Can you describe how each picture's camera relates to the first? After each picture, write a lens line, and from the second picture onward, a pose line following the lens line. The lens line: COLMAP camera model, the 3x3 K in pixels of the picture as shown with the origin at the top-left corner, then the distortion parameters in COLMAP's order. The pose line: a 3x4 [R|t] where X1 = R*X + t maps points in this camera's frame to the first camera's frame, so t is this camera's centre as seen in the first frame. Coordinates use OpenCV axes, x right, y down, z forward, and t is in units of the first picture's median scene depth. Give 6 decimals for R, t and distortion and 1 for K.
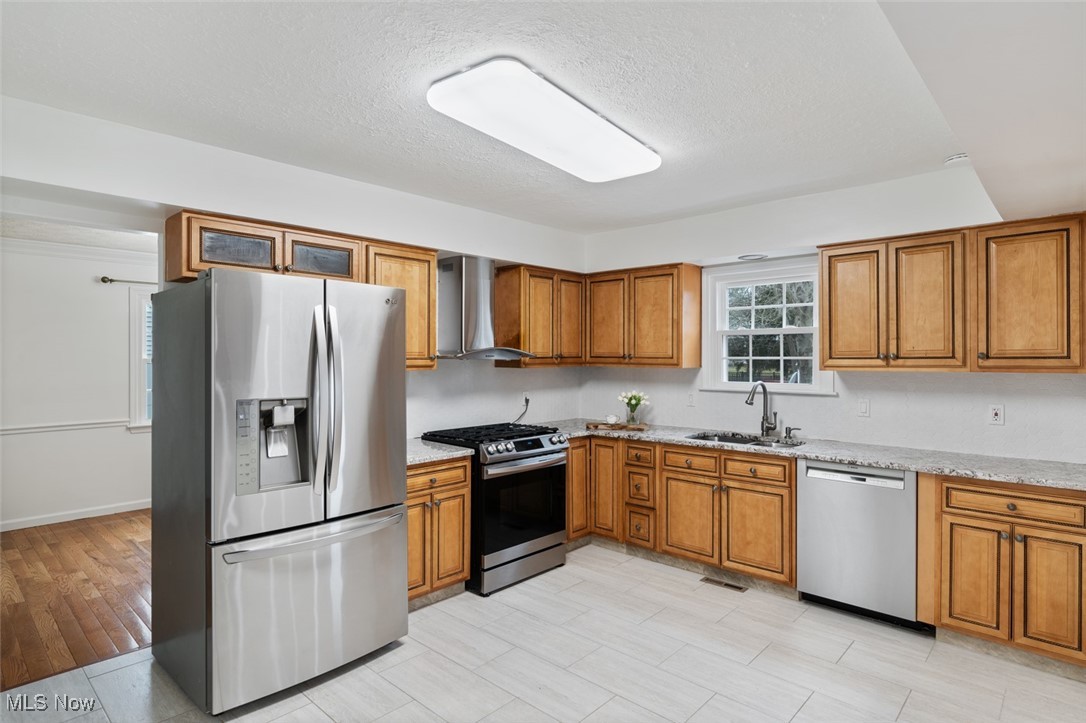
lens RADIAL K [[515.4, 0, 497.8], [0, 515.4, 358.8], [0, 0, 1]] dist [0.000542, 0.000104]
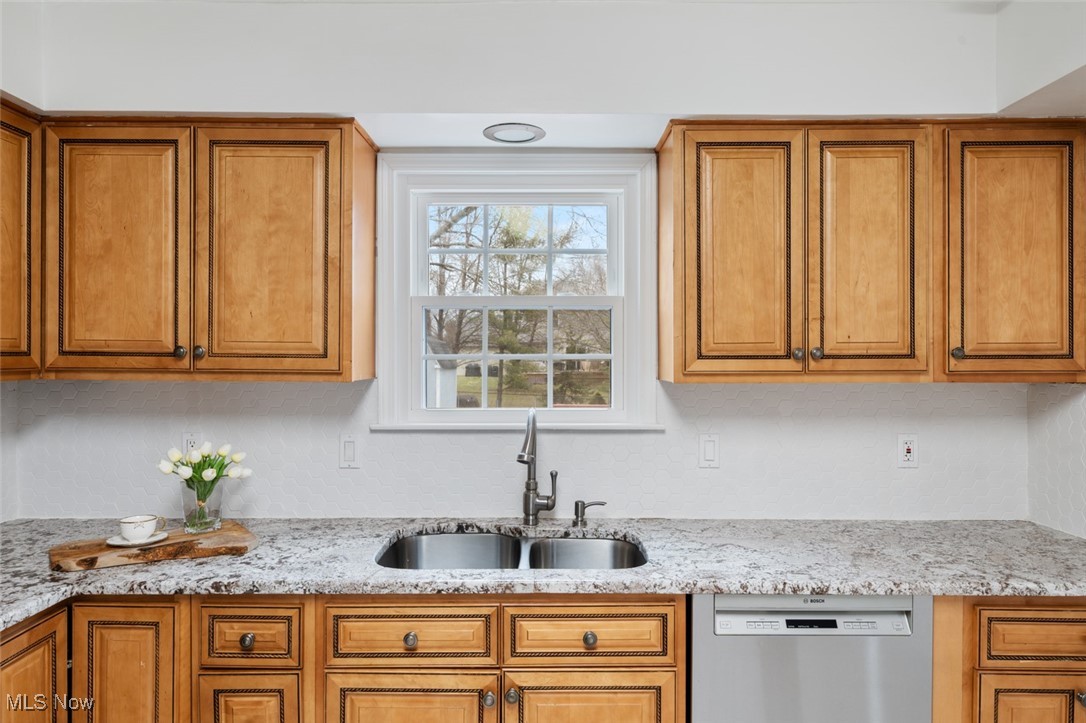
lens RADIAL K [[662.7, 0, 543.0], [0, 662.7, 361.5], [0, 0, 1]] dist [0.001366, 0.000140]
pose [[0.659993, 0.000121, 0.751272, 0.081358], [-0.000781, 1.000000, 0.000524, 0.002408], [-0.751272, -0.000933, 0.659992, 0.647125]]
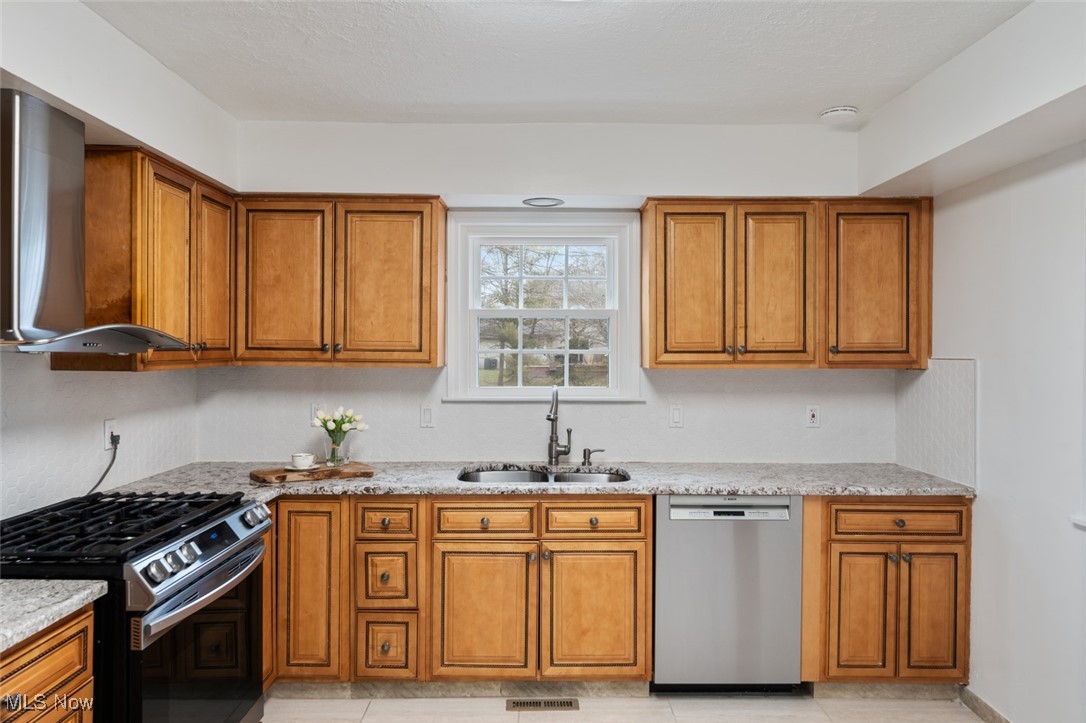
lens RADIAL K [[699.4, 0, 489.7], [0, 699.4, 356.4], [0, 0, 1]] dist [0.001381, -0.001009]
pose [[0.714988, -0.001148, 0.699136, -0.214224], [-0.002466, 0.999988, 0.004164, 0.001670], [-0.699133, -0.004701, 0.714977, 0.424264]]
